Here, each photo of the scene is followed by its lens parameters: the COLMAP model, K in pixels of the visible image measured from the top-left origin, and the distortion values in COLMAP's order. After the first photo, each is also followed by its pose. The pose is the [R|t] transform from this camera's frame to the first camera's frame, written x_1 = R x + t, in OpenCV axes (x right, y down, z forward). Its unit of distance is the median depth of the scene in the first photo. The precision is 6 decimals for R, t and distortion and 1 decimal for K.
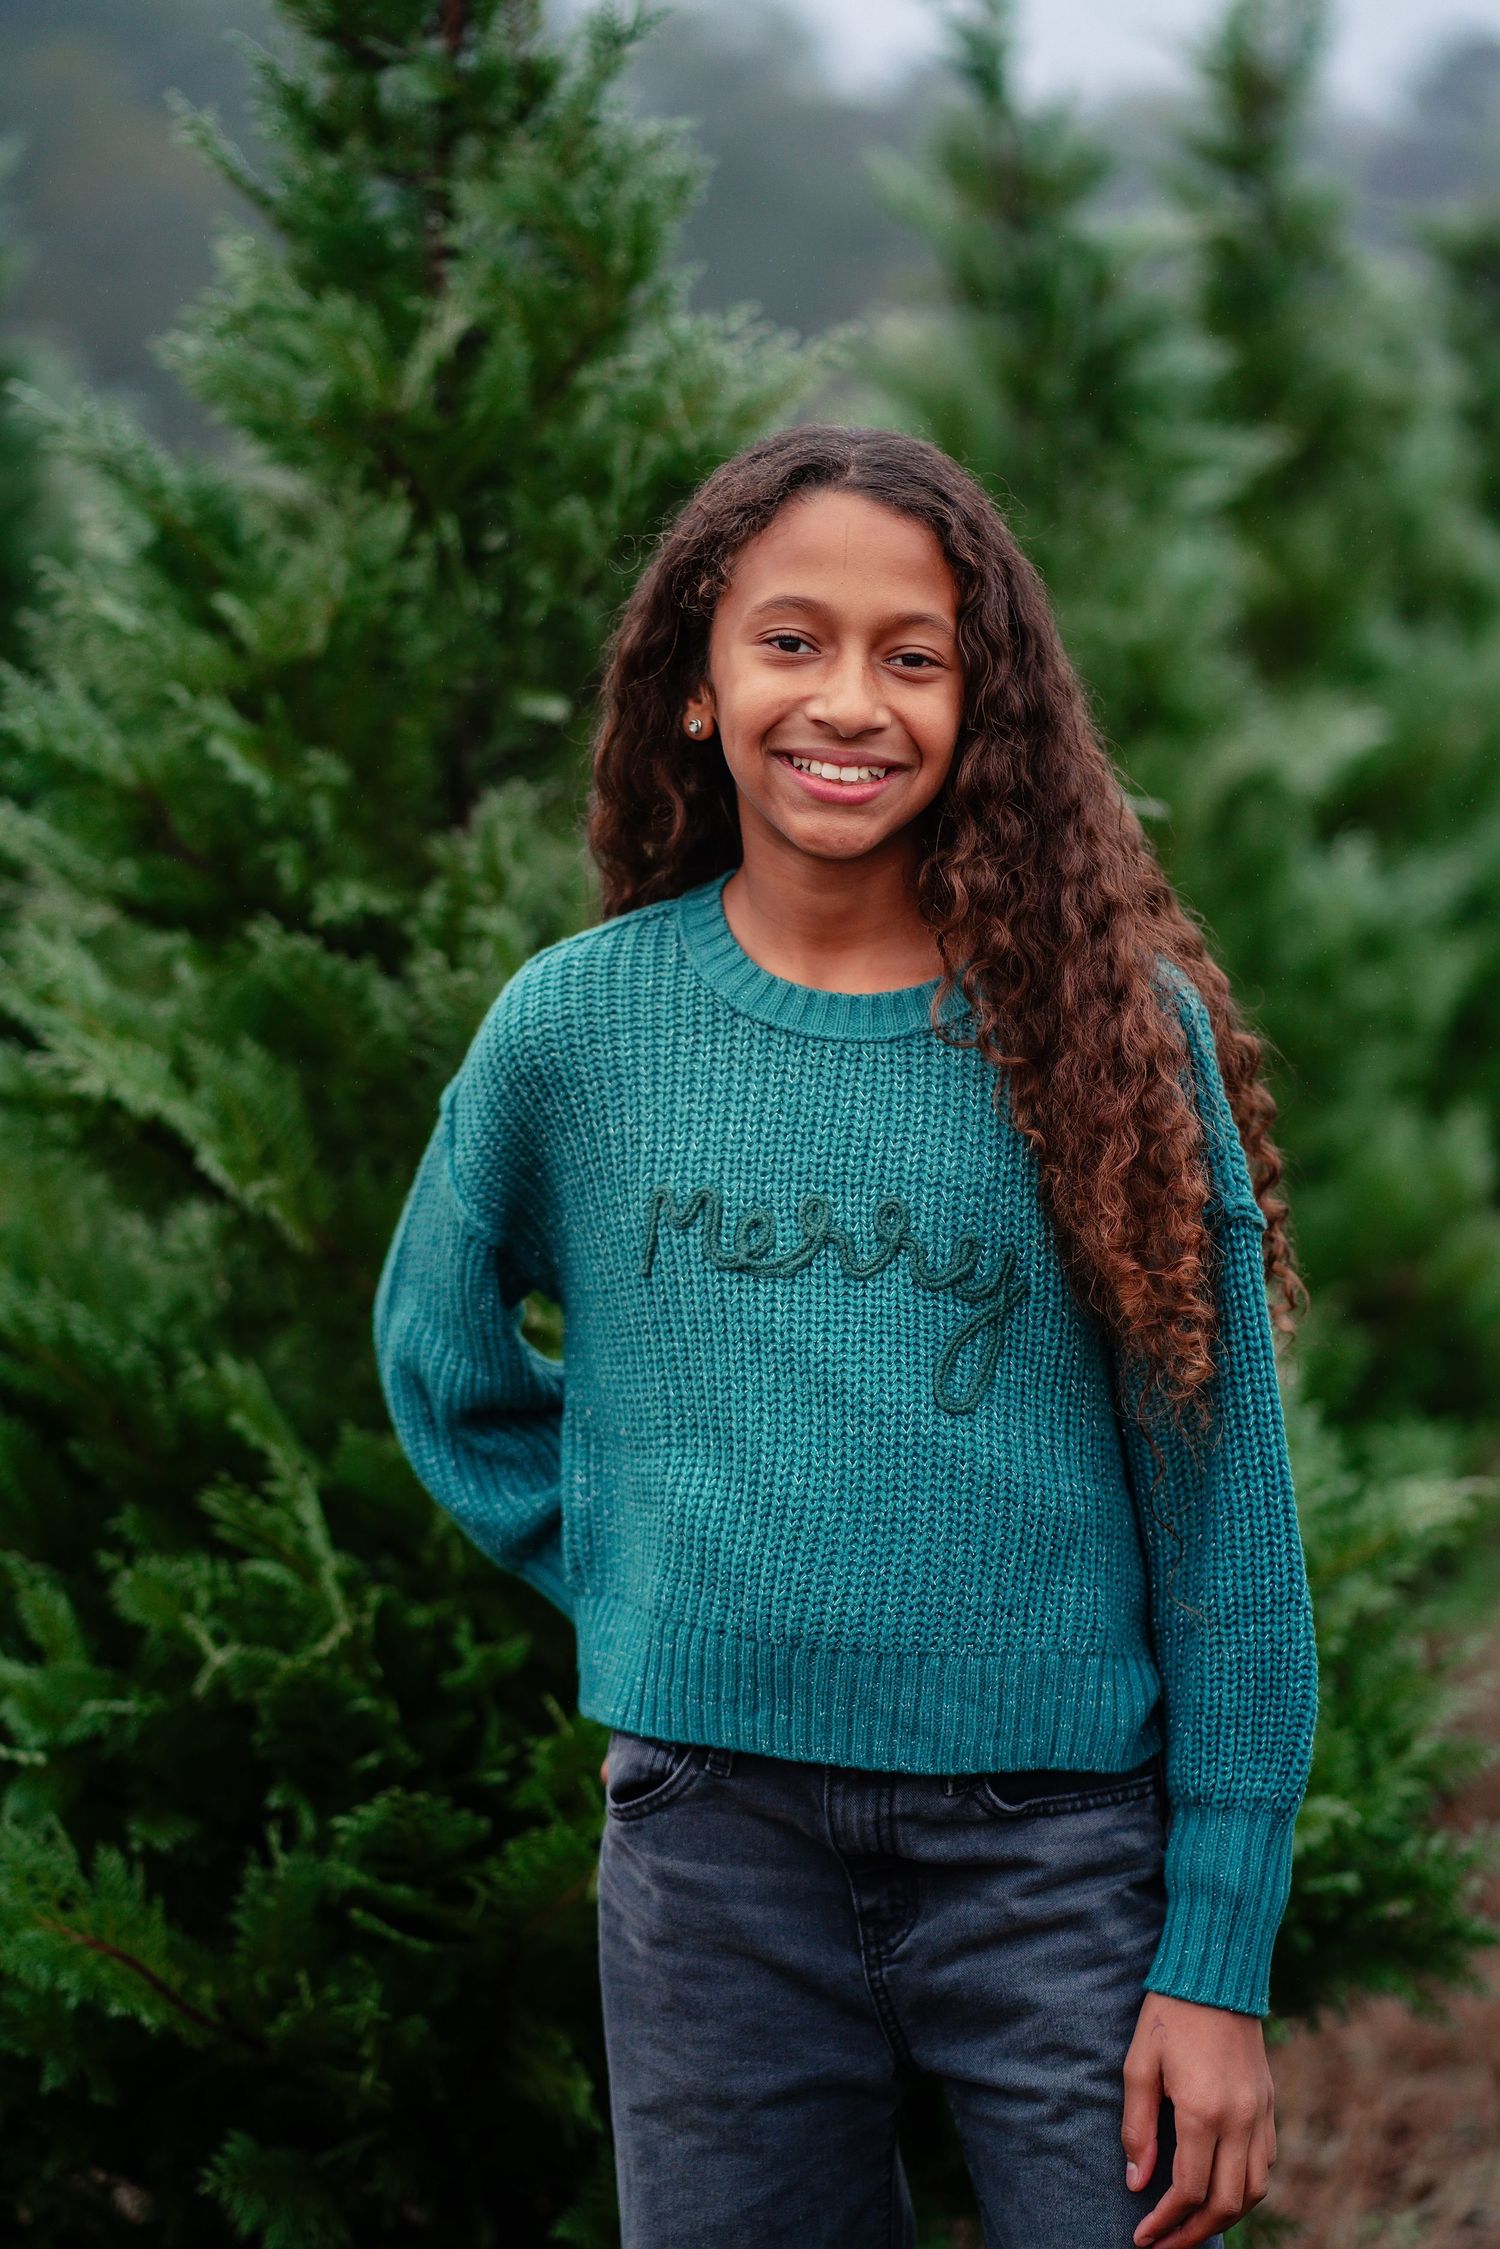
lens RADIAL K [[5088.6, 0, 858.0], [0, 5088.6, 1127.6], [0, 0, 1]] dist [0.024051, -0.197017]
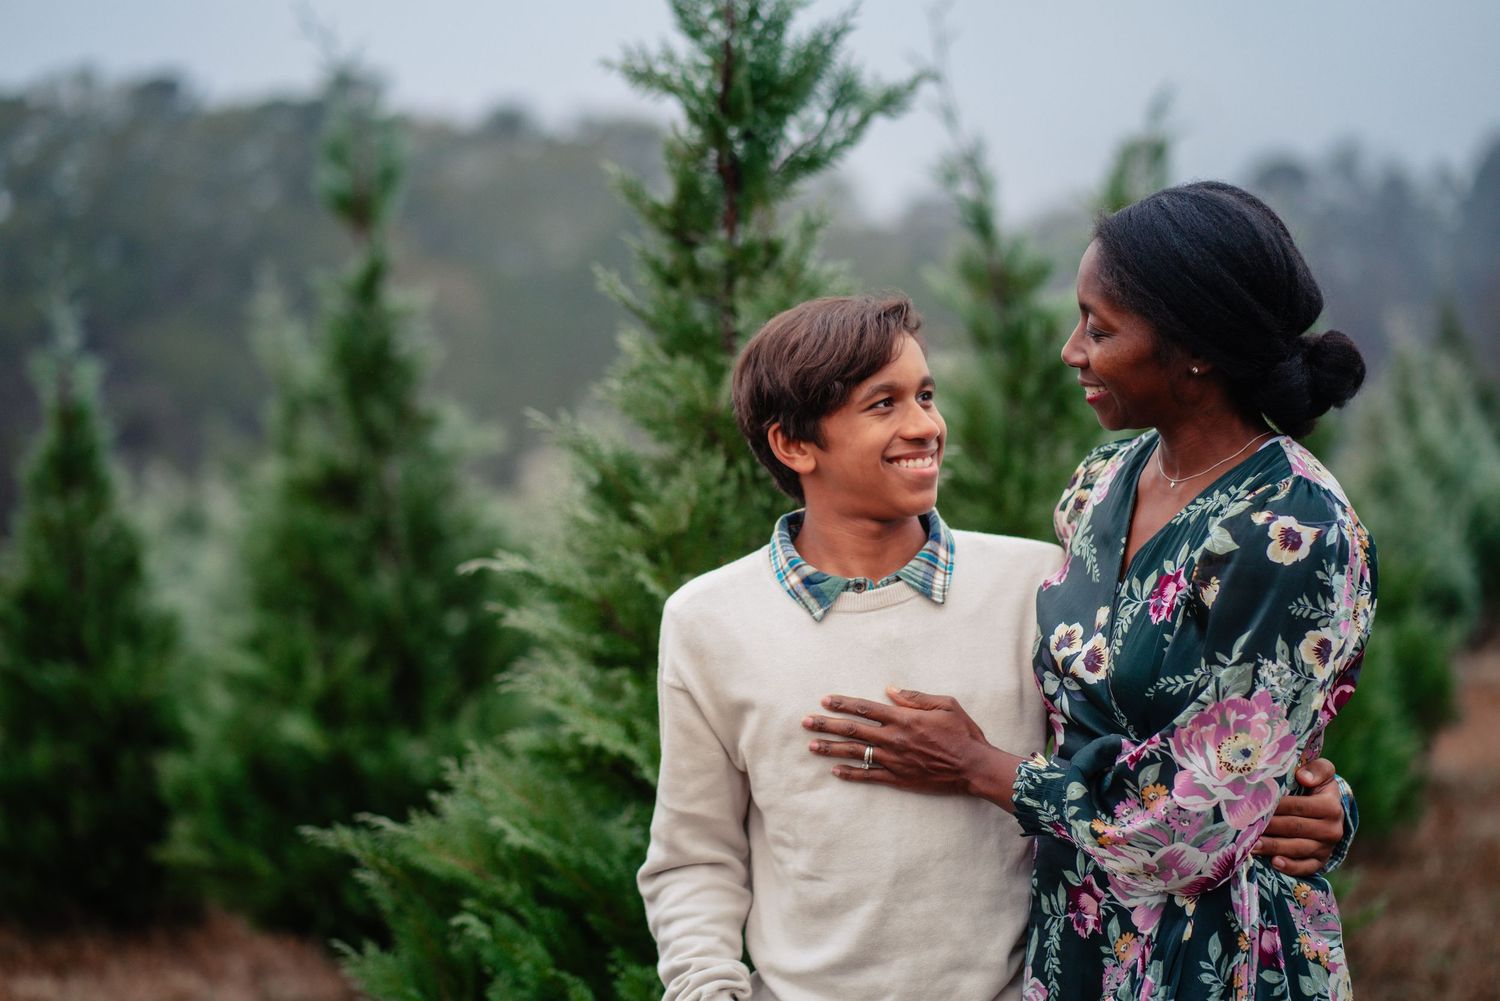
lens RADIAL K [[3471.1, 0, 750.0], [0, 3471.1, 500.5], [0, 0, 1]] dist [0.059621, -1.227816]
pose [[0.997560, -0.057940, -0.038937, -0.024373], [0.052805, 0.991126, -0.121983, 0.067380], [0.045659, 0.119630, 0.991768, -0.389404]]
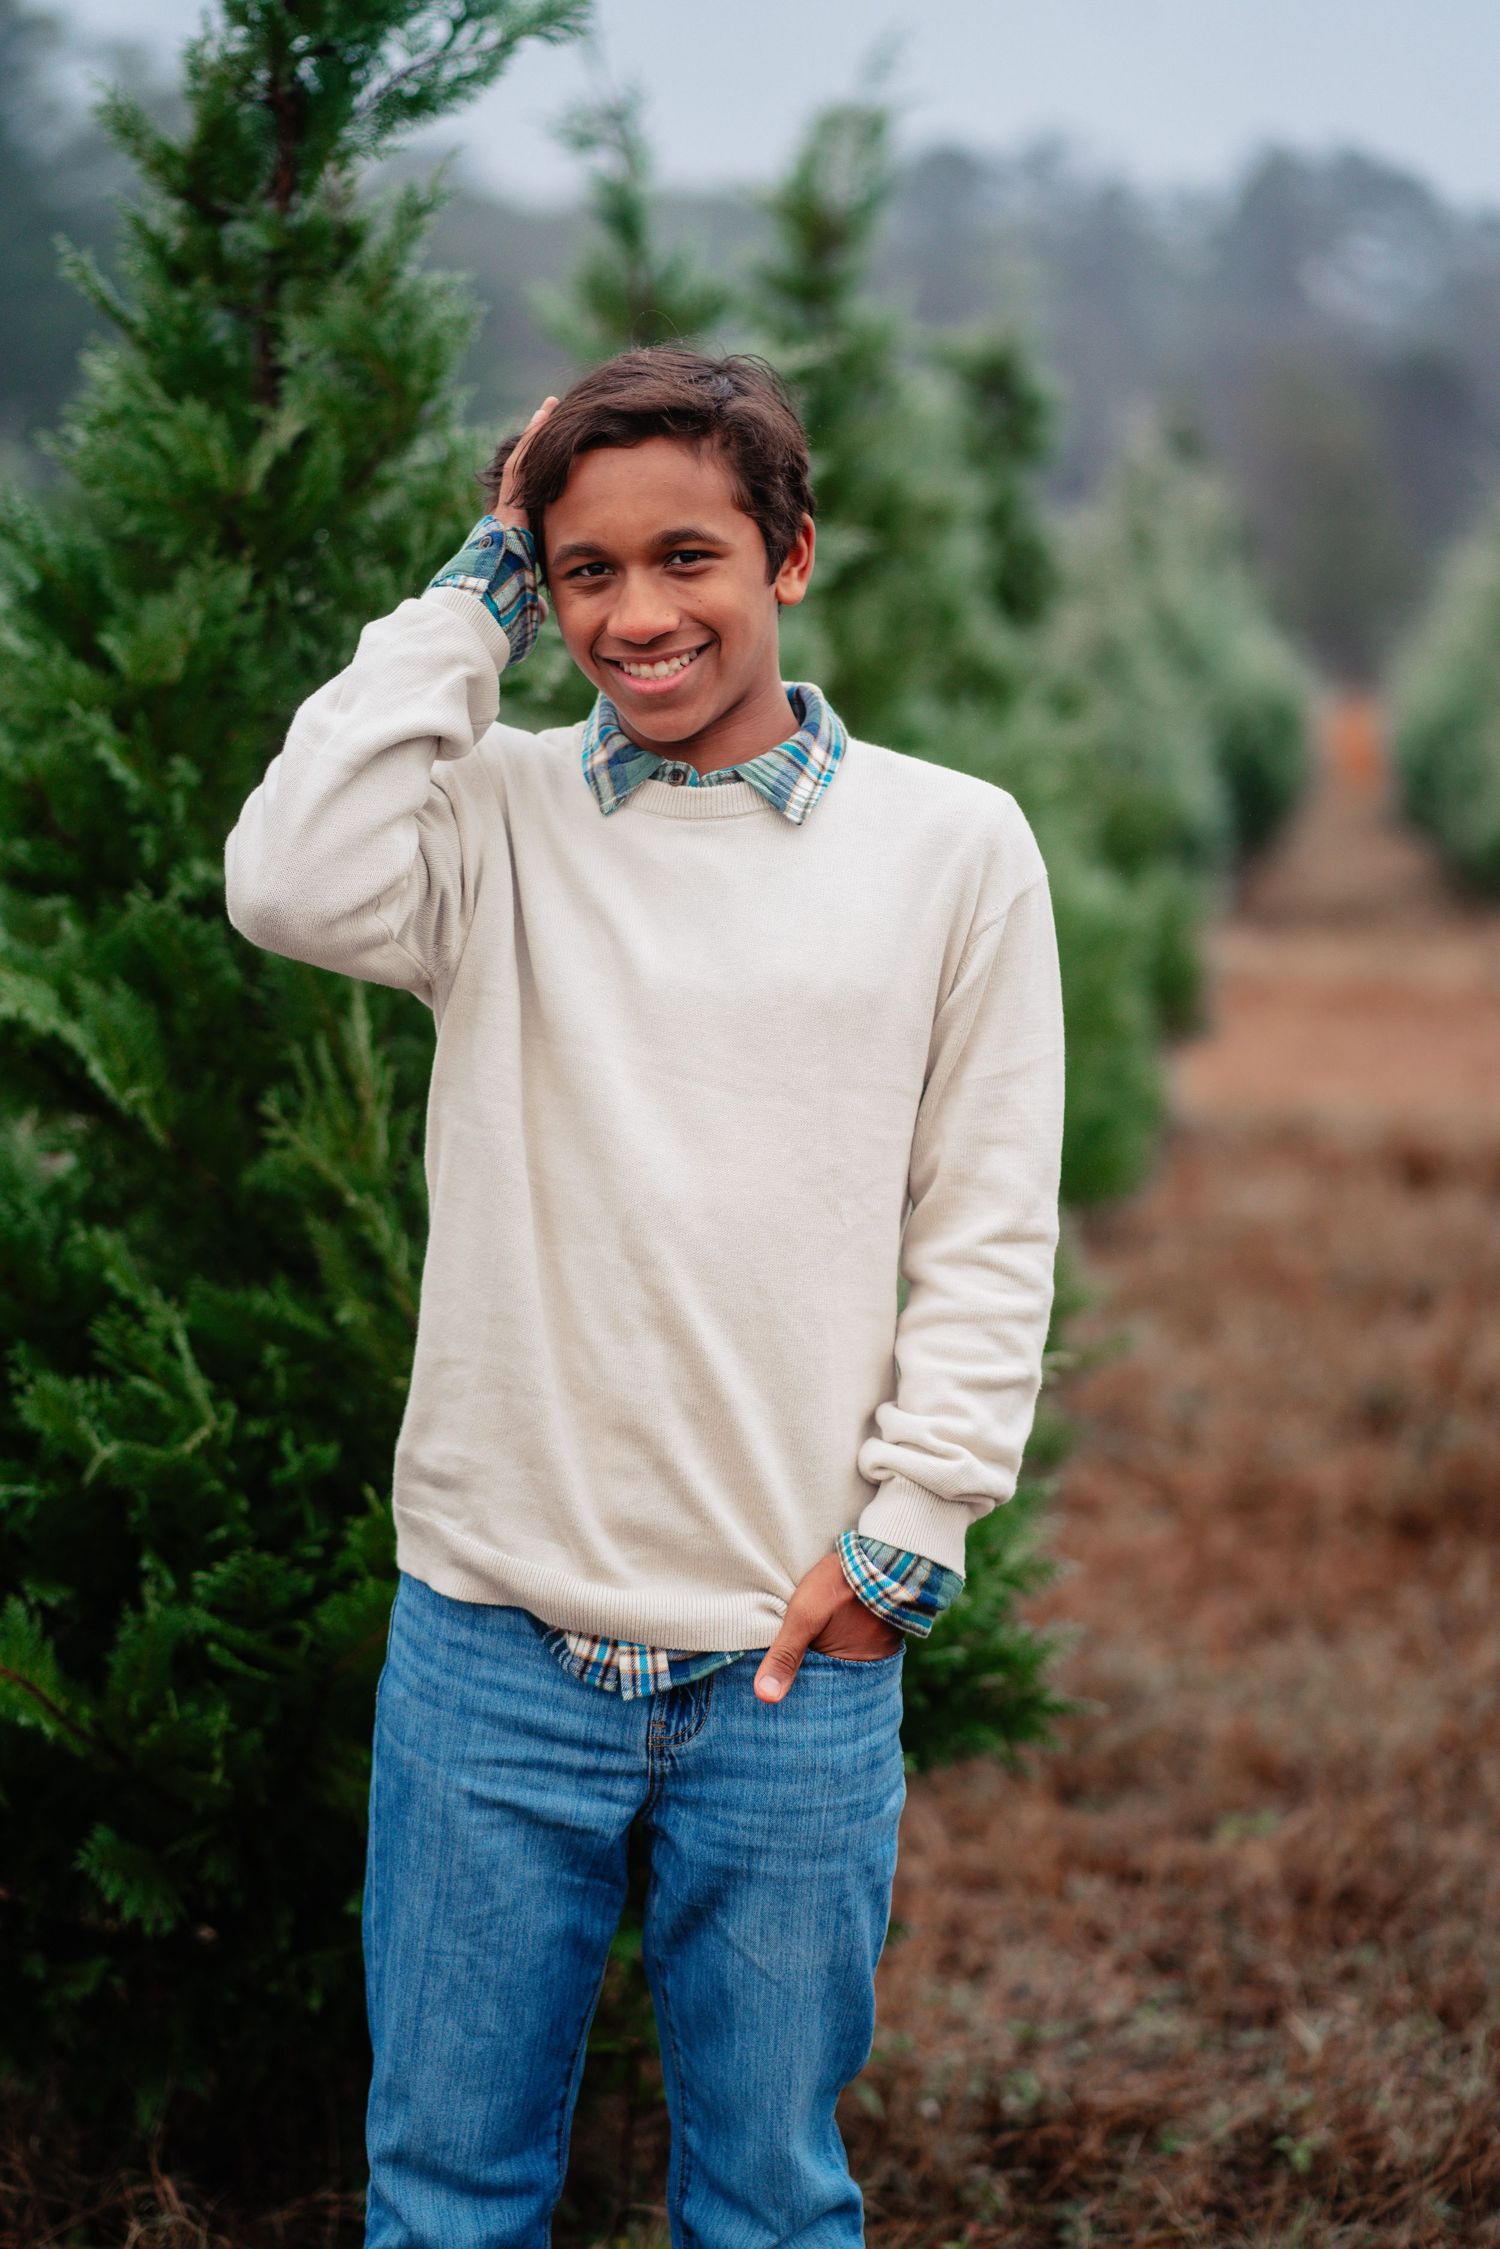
lens RADIAL K [[5204.3, 0, 750.0], [0, 5204.3, 1124.5], [0, 0, 1]] dist [0.059621, -1.227816]
pose [[0.995417, 0.023488, 0.092704, -0.080994], [-0.021627, 0.999545, -0.021031, 0.042081], [-0.093156, 0.018929, 0.995472, -0.309240]]
